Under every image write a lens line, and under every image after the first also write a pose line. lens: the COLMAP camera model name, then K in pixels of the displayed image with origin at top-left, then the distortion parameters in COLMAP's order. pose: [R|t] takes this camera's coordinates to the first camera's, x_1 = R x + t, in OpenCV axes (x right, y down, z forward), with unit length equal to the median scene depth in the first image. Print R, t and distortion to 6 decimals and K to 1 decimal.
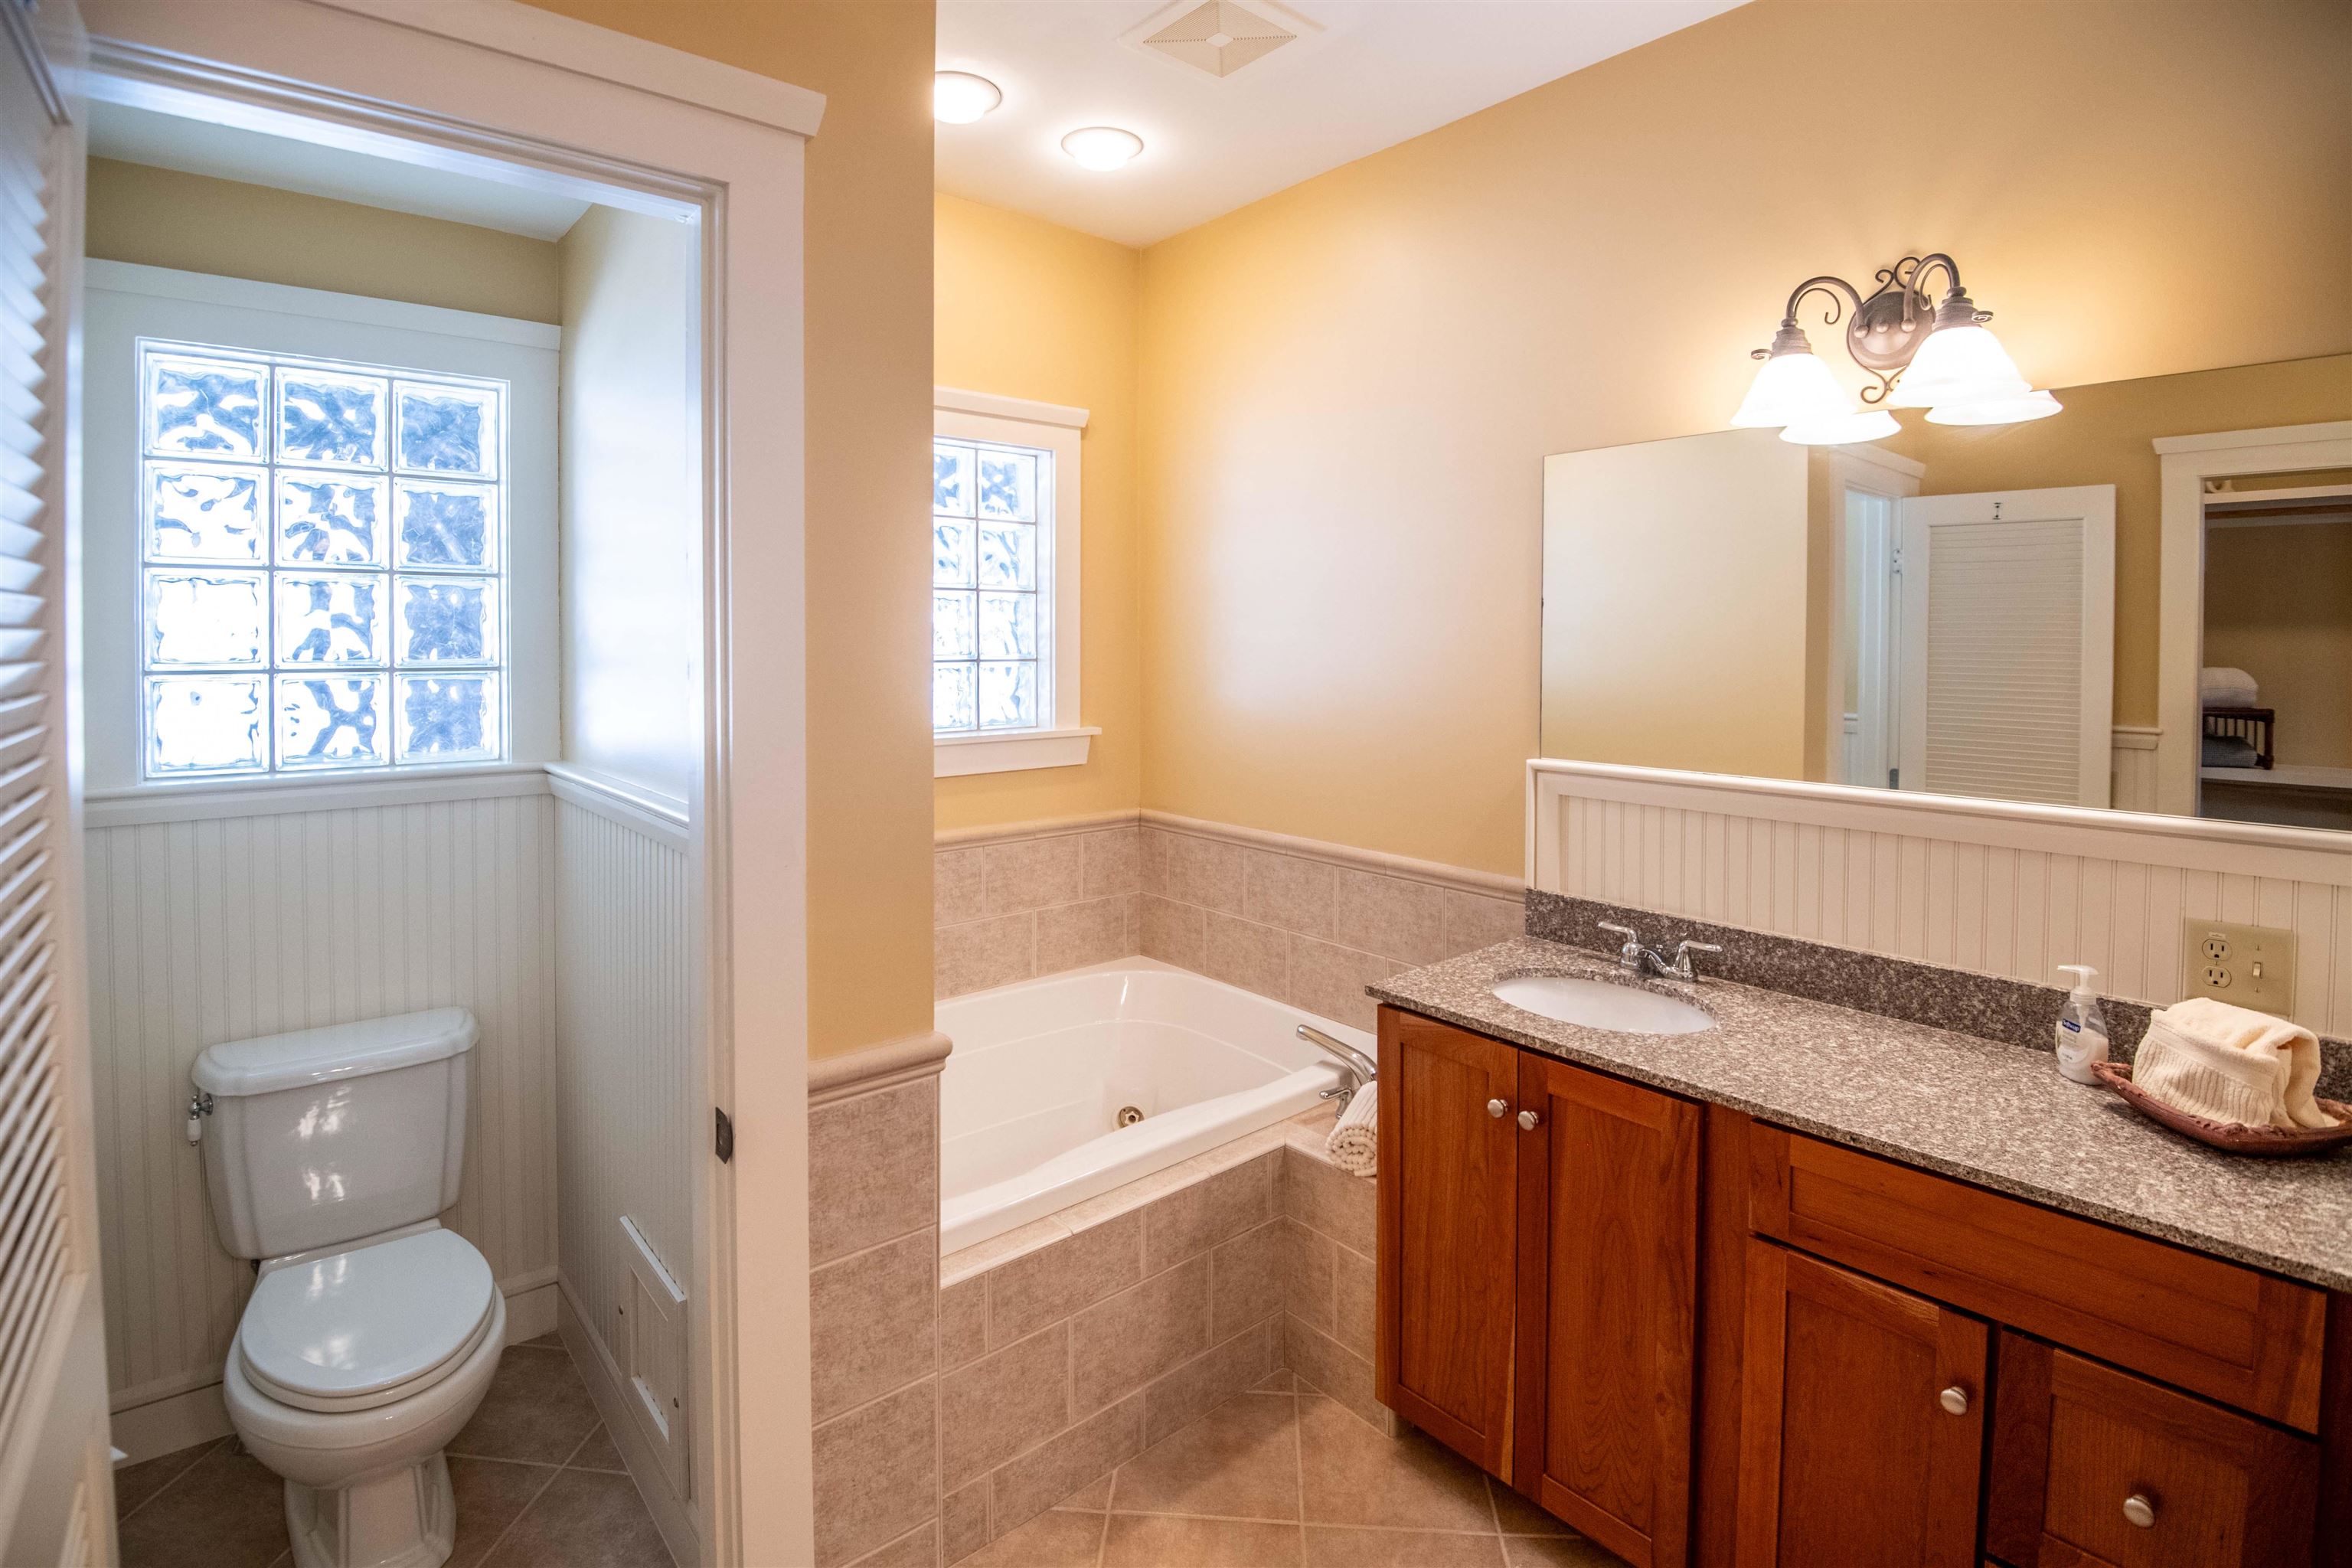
lens RADIAL K [[1136.5, 0, 1177.0], [0, 1136.5, 677.3], [0, 0, 1]] dist [-0.000439, -0.017542]
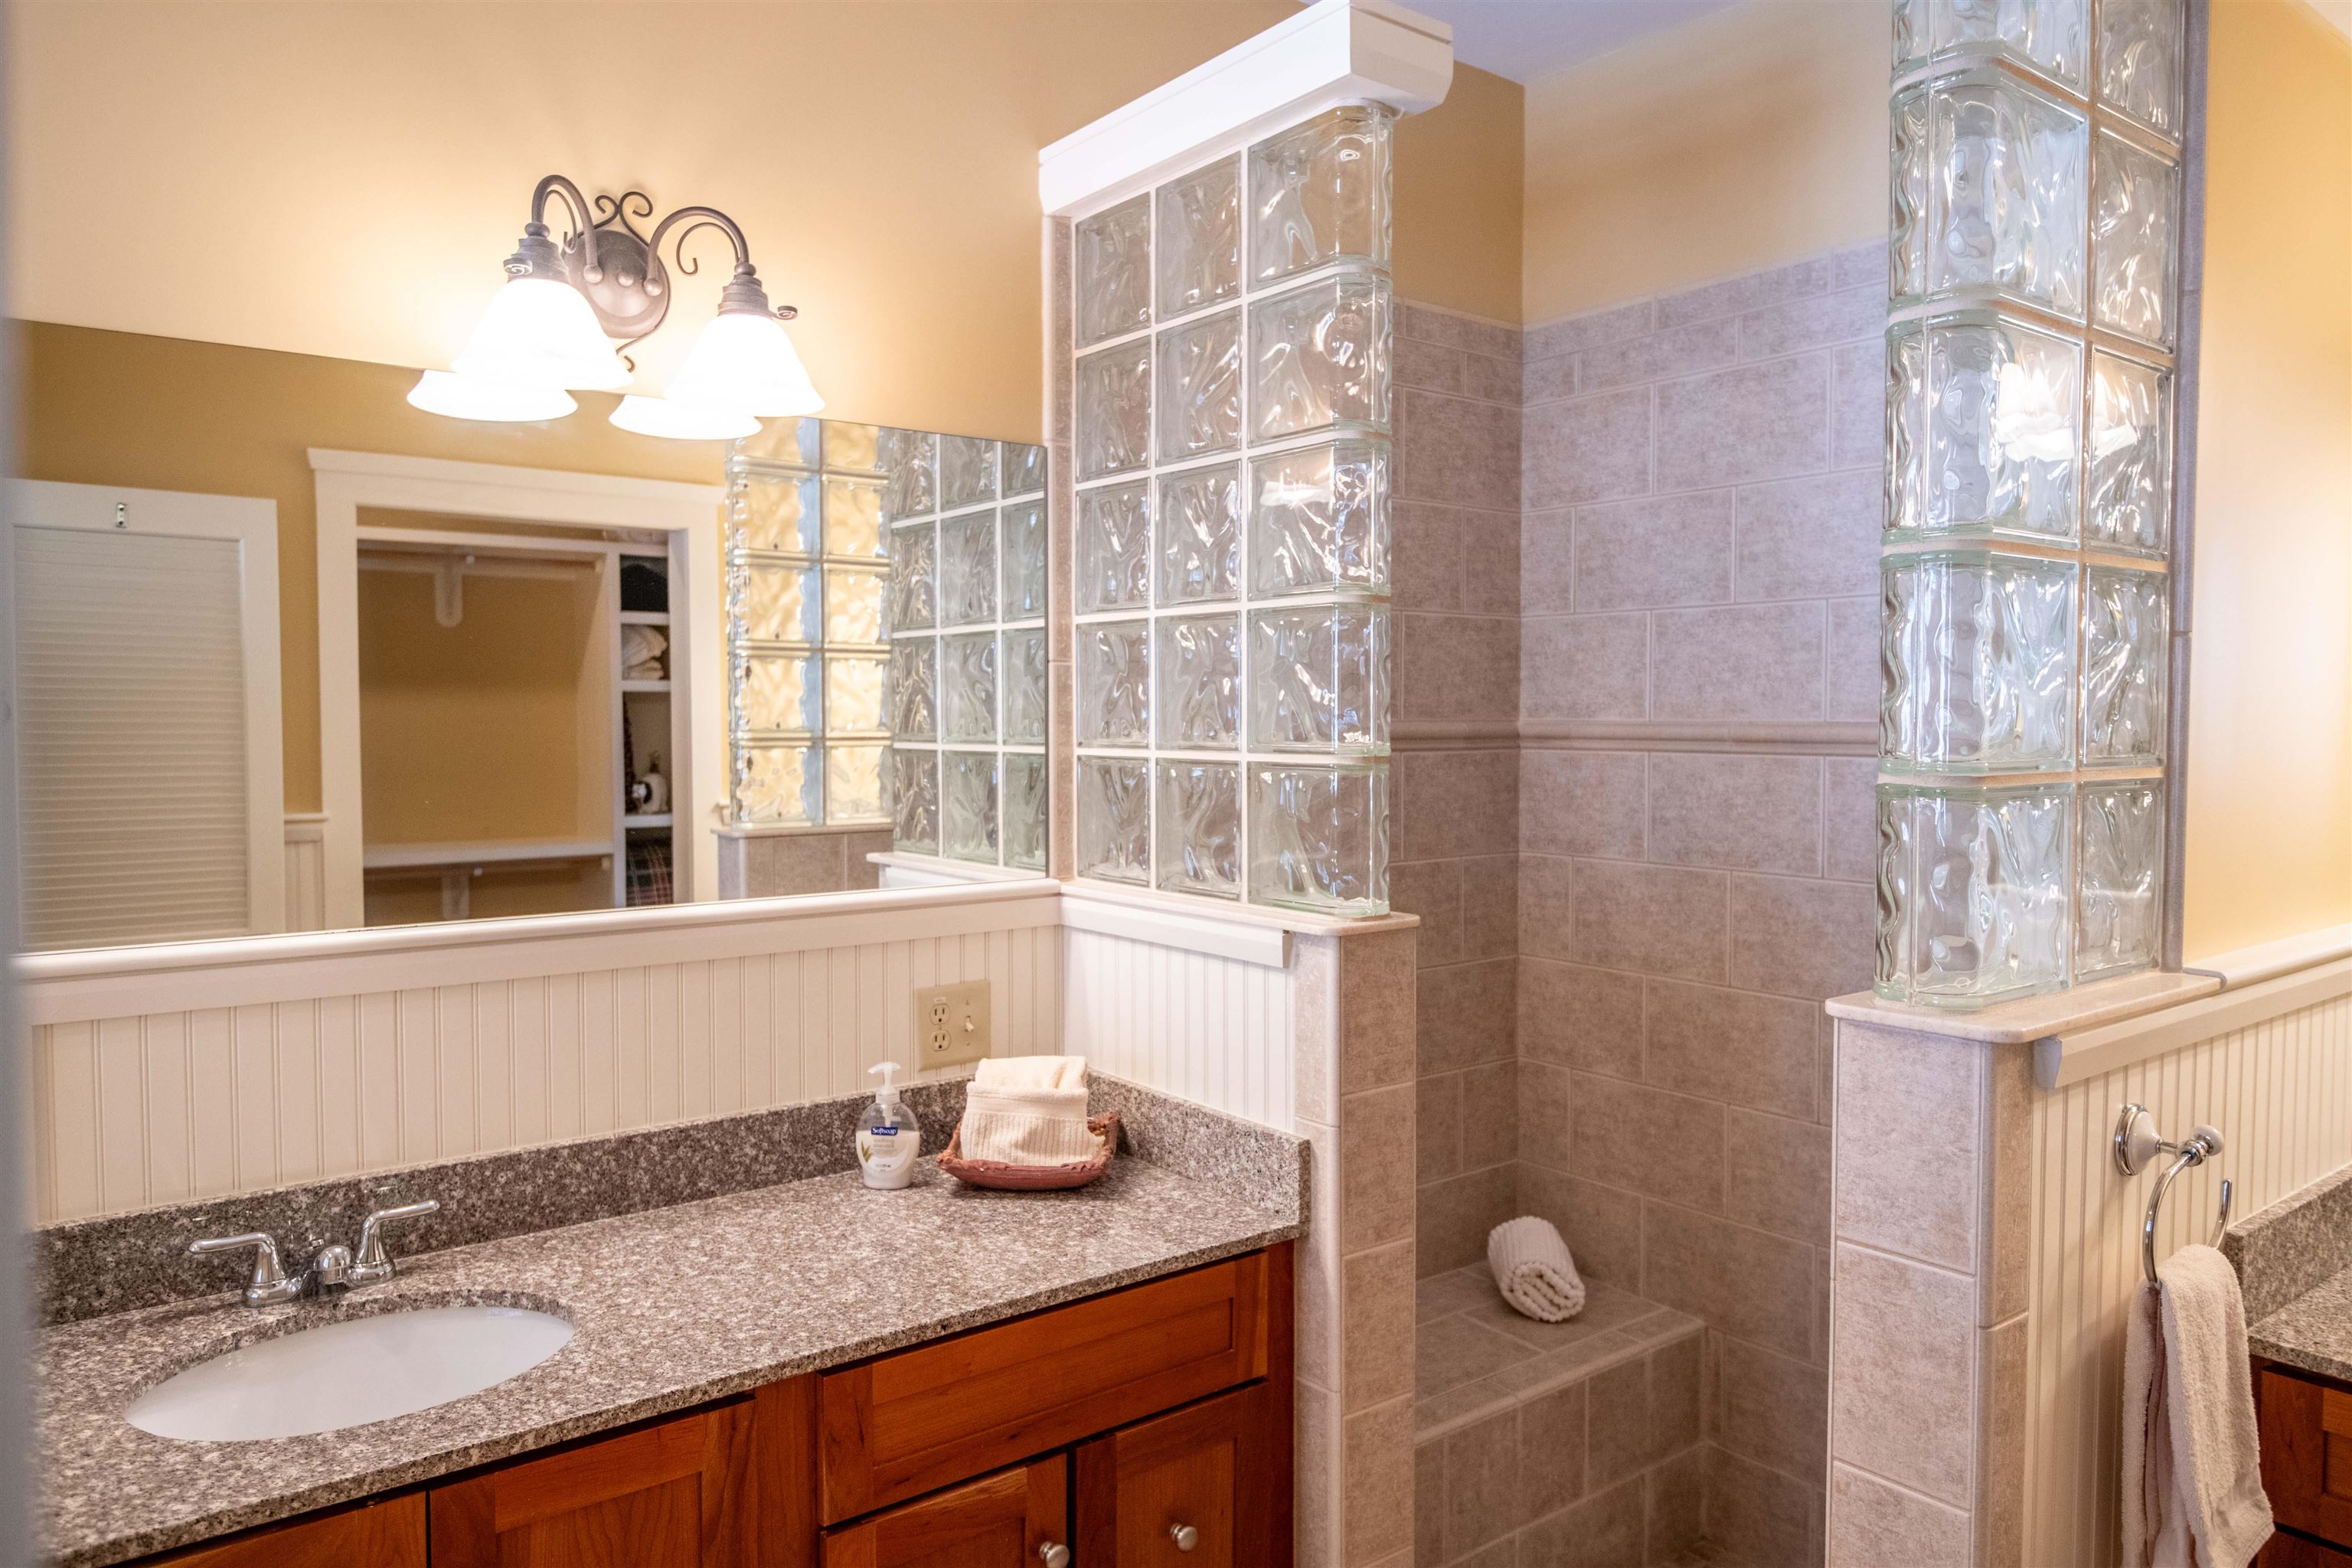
lens RADIAL K [[1569.7, 0, 1180.5], [0, 1569.7, 776.4], [0, 0, 1]] dist [0.036060, -0.049557]
pose [[0.045840, -0.046924, 0.997846, -0.412686], [0.031863, 0.998457, 0.045489, -0.024468], [-0.998440, 0.029709, 0.047265, 0.635340]]
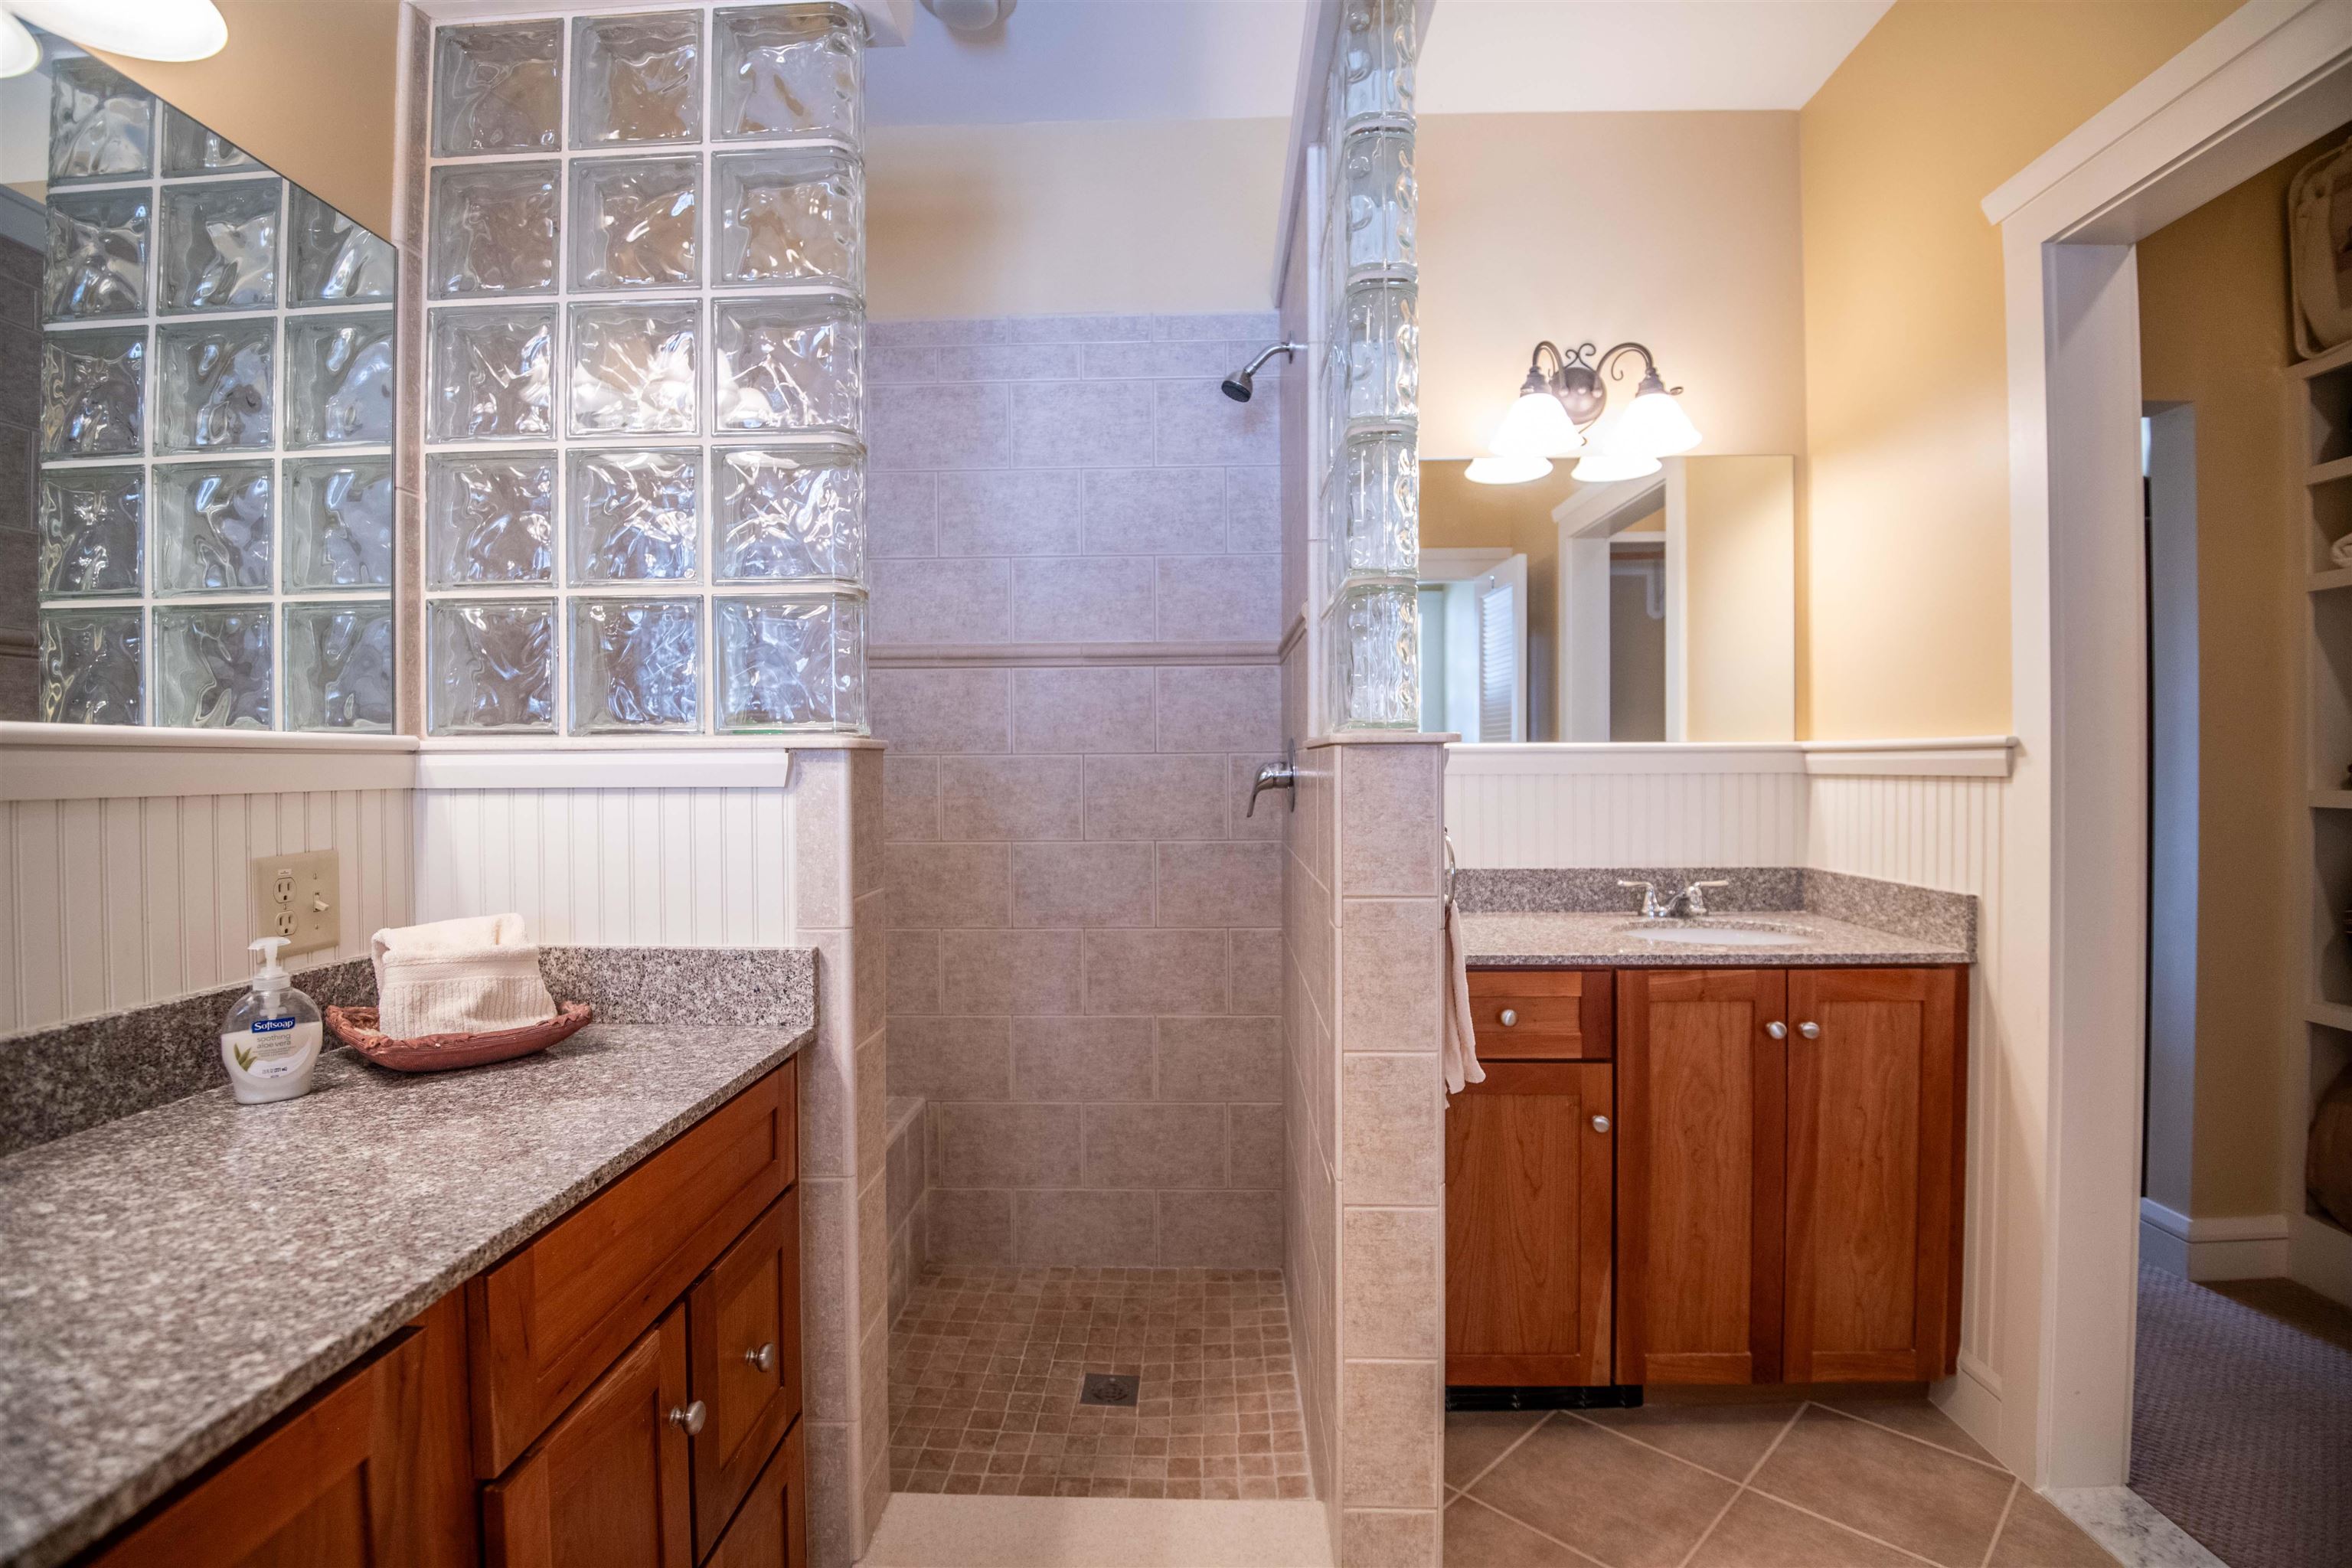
lens RADIAL K [[1081.3, 0, 1170.1], [0, 1081.3, 773.8], [0, 0, 1]] dist [-0.002704, -0.021670]
pose [[-0.740605, -0.003973, 0.671929, -0.051015], [0.025396, 0.999103, 0.033899, 0.134258], [-0.671461, 0.042170, -0.739839, 1.016404]]
